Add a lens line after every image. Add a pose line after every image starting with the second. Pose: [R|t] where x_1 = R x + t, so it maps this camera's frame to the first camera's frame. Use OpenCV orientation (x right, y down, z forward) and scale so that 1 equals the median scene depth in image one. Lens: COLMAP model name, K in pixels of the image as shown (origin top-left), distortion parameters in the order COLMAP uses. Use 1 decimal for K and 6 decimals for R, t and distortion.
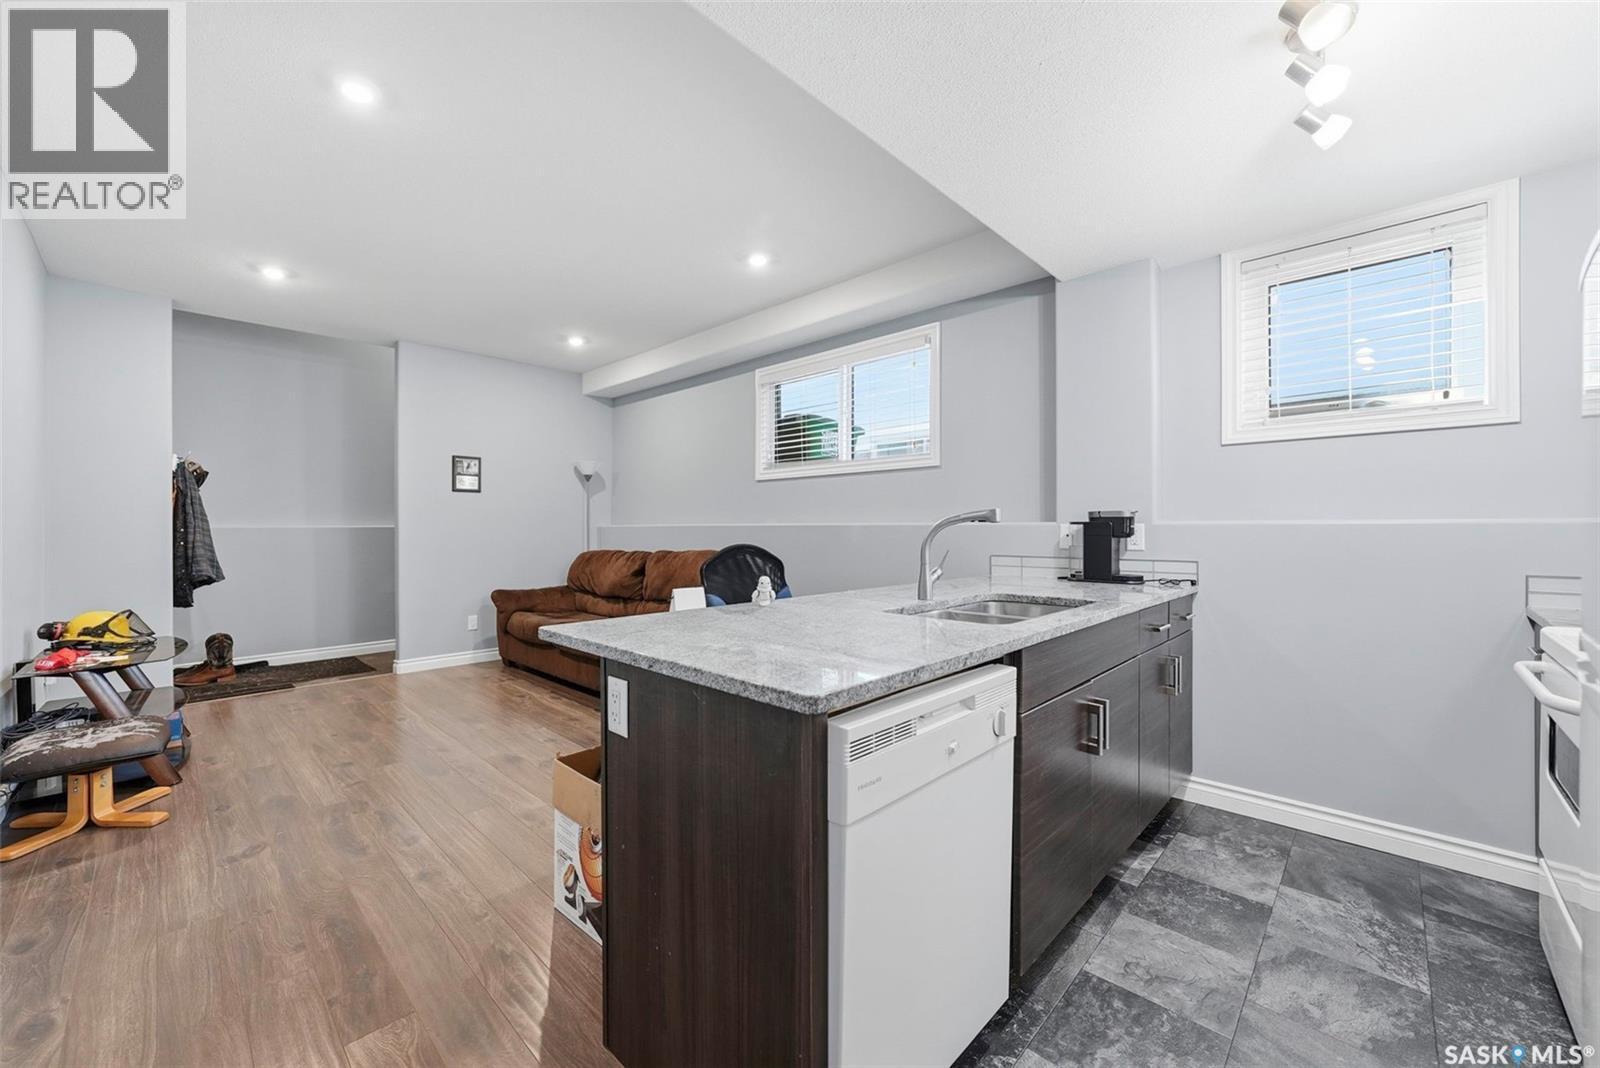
lens RADIAL K [[629.0, 0, 796.2], [0, 629.0, 531.5], [0, 0, 1]] dist [-0.007513, 0.000994]
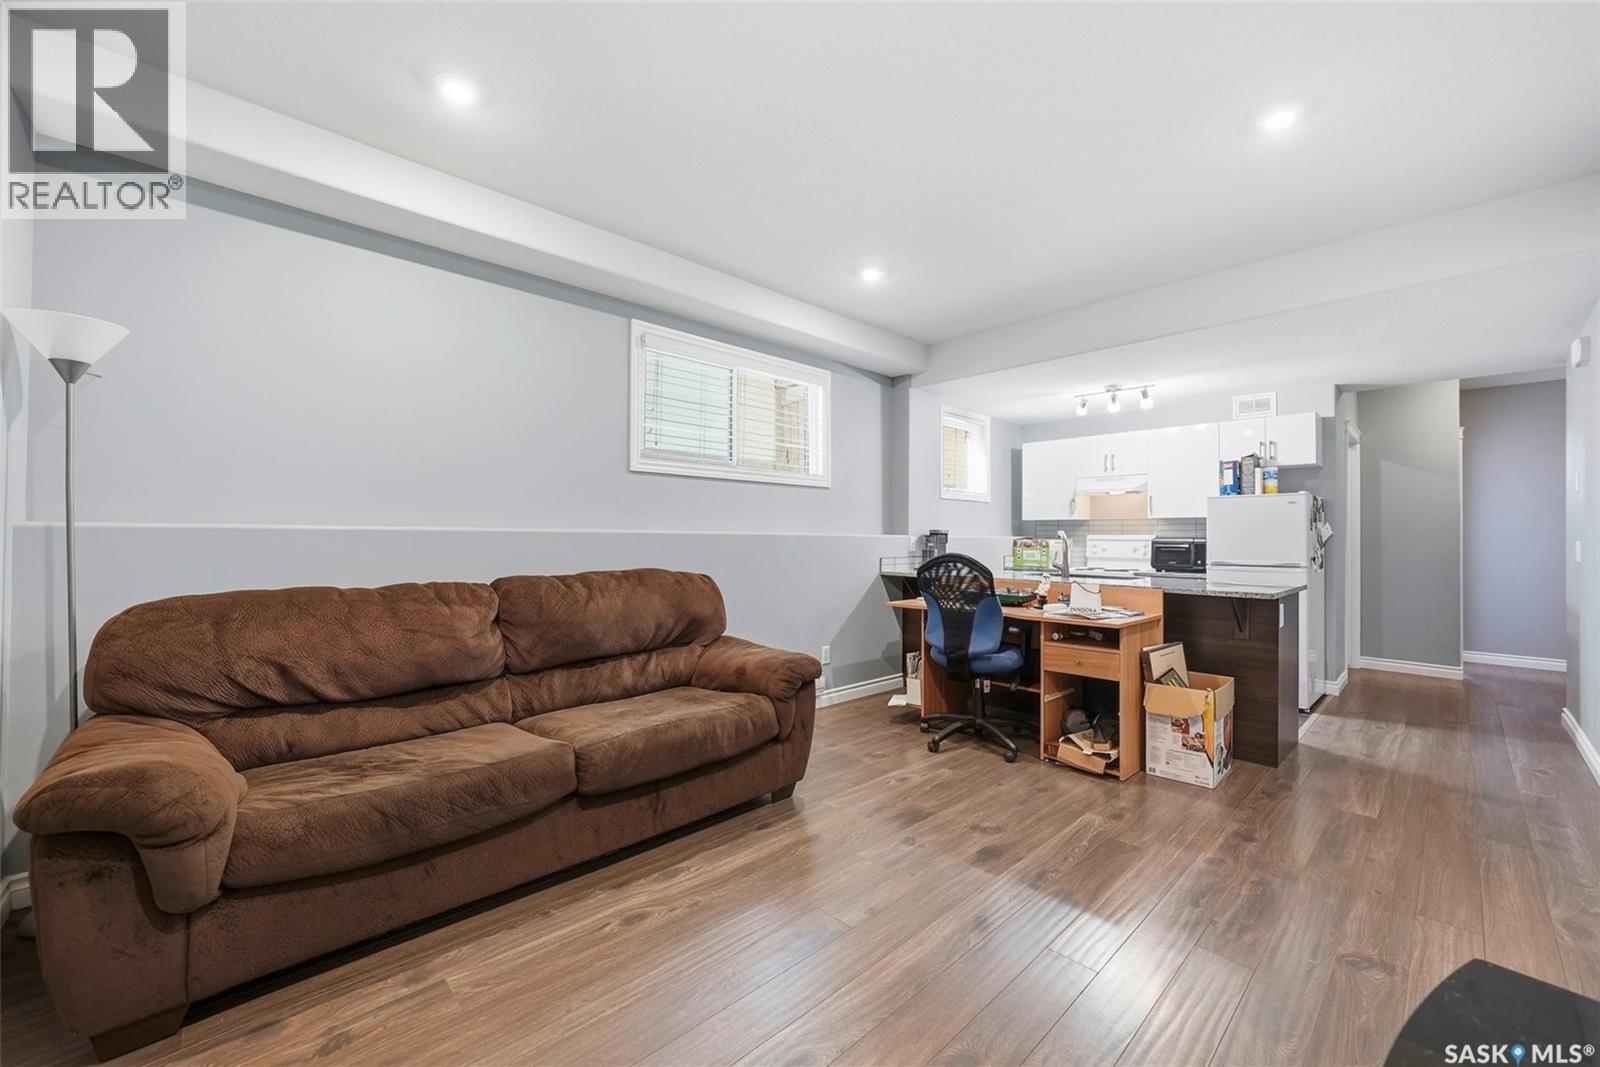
lens RADIAL K [[629.0, 0, 800.4], [0, 629.0, 531.1], [0, 0, 1]] dist [-0.007513, 0.000994]
pose [[0.039214, 0.008298, 0.999196, -1.193518], [-0.004340, 0.999957, -0.008134, -0.009383], [-0.999221, -0.004018, 0.039248, 1.185962]]
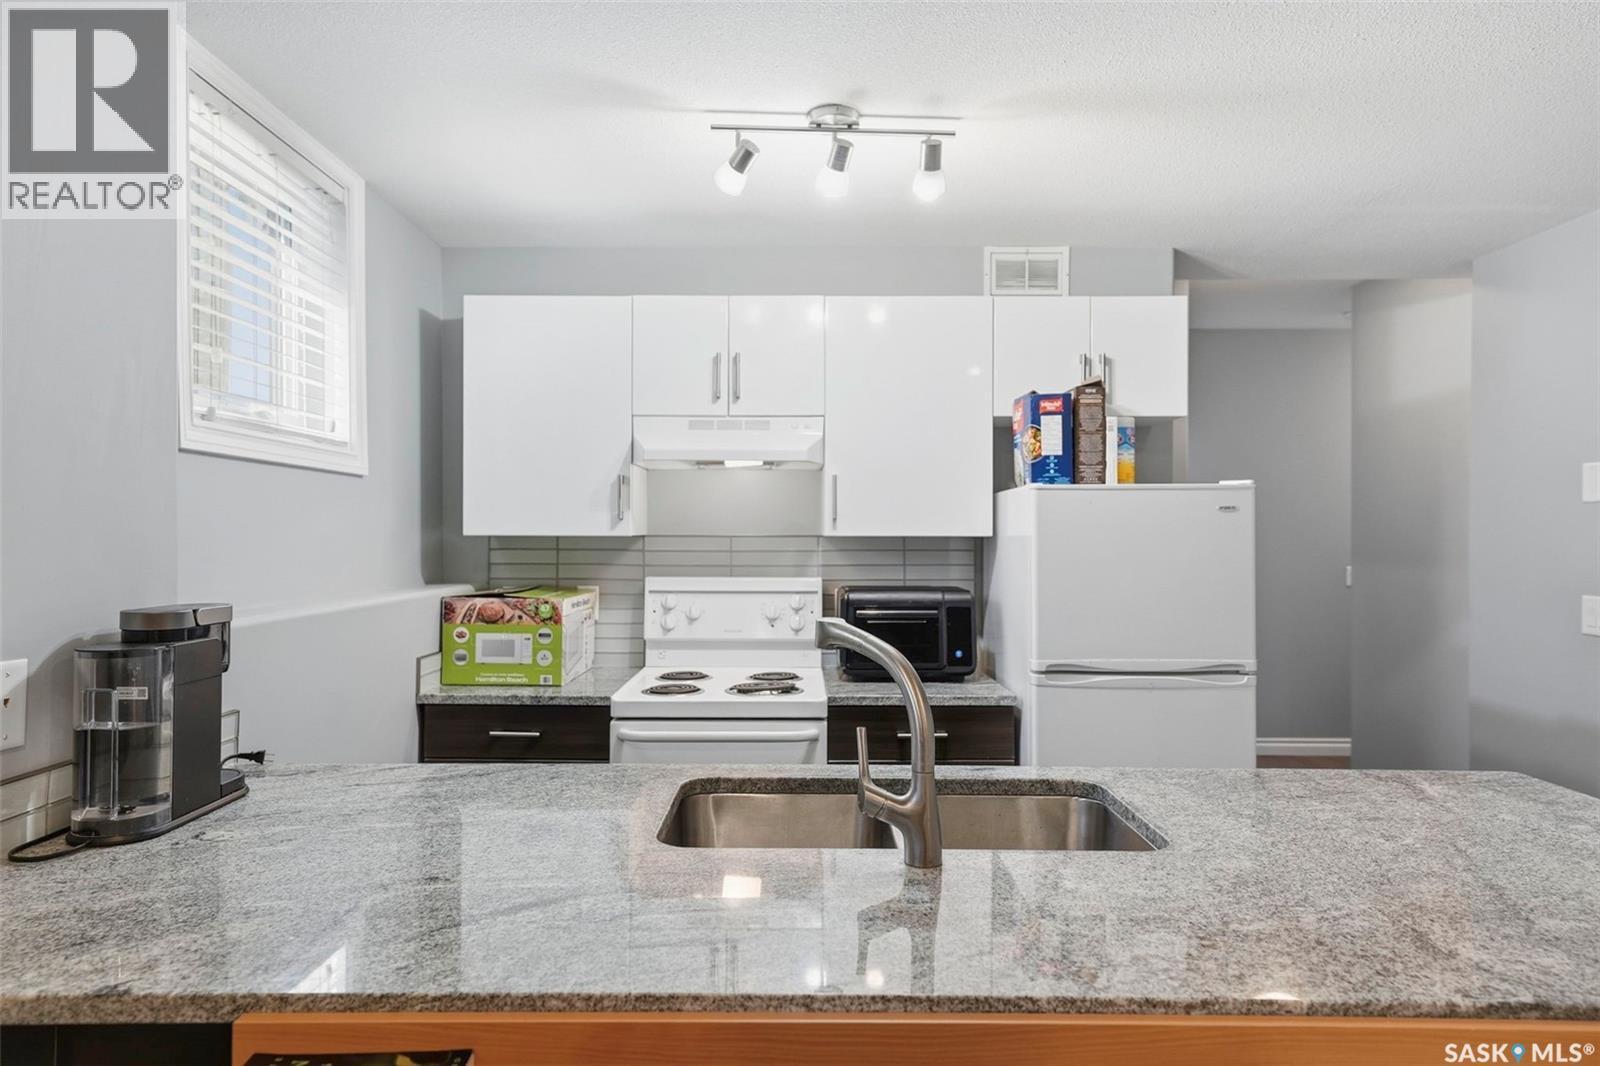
lens RADIAL K [[990.4, 0, 796.9], [0, 990.4, 524.9], [0, 0, 1]] dist [0.037067, 0.000746]
pose [[-0.699852, 0.004873, 0.714271, -0.143783], [-0.001138, 0.999968, -0.007937, -0.065560], [-0.714287, -0.006367, -0.699824, 1.025908]]
